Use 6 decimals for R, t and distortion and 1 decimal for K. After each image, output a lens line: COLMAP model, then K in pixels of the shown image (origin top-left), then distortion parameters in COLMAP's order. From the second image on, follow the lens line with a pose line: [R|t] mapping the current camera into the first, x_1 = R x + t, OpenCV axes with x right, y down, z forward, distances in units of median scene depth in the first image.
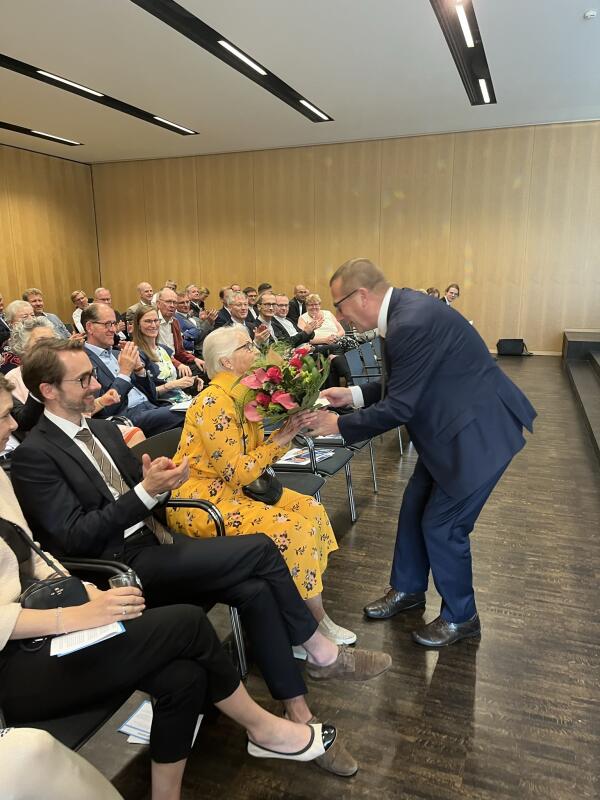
lens RADIAL K [[605.0, 0, 300.7], [0, 605.0, 400.4], [0, 0, 1]] dist [0.012814, -0.000851]
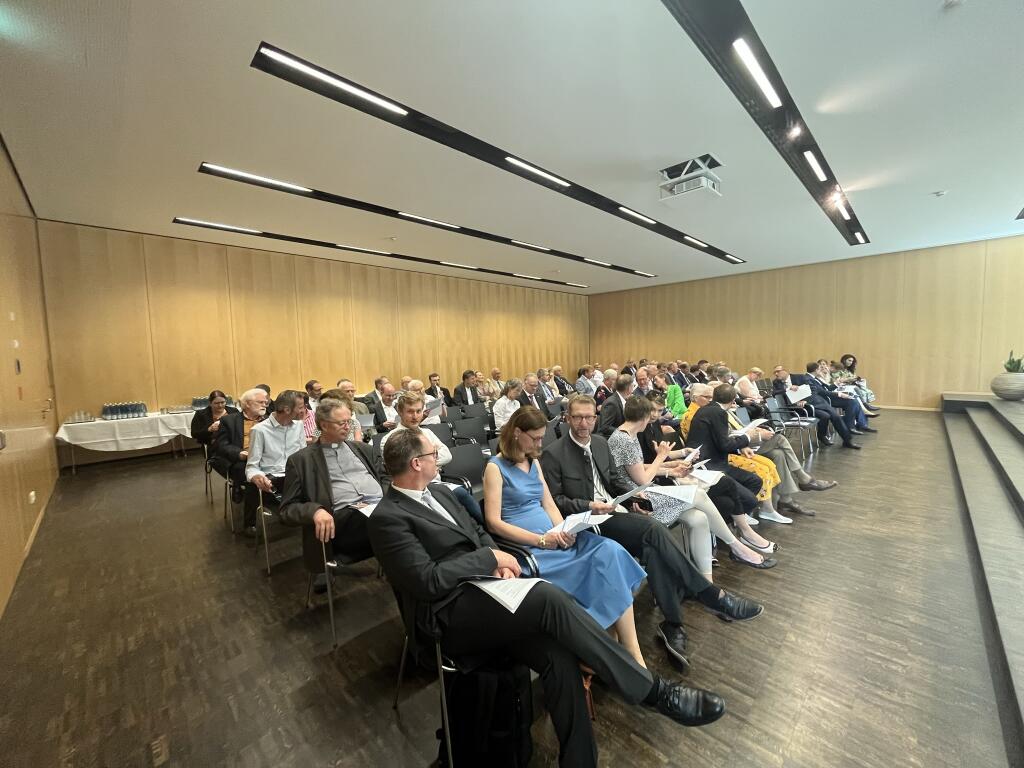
lens RADIAL K [[410.4, 0, 510.7], [0, 410.4, 384.4], [0, 0, 1]] dist [0.000435, 0.000068]
pose [[0.910107, 0.018693, -0.413952, -0.064249], [-0.071611, 0.991046, -0.112689, 0.045034], [0.408139, 0.132203, 0.903297, -0.245043]]
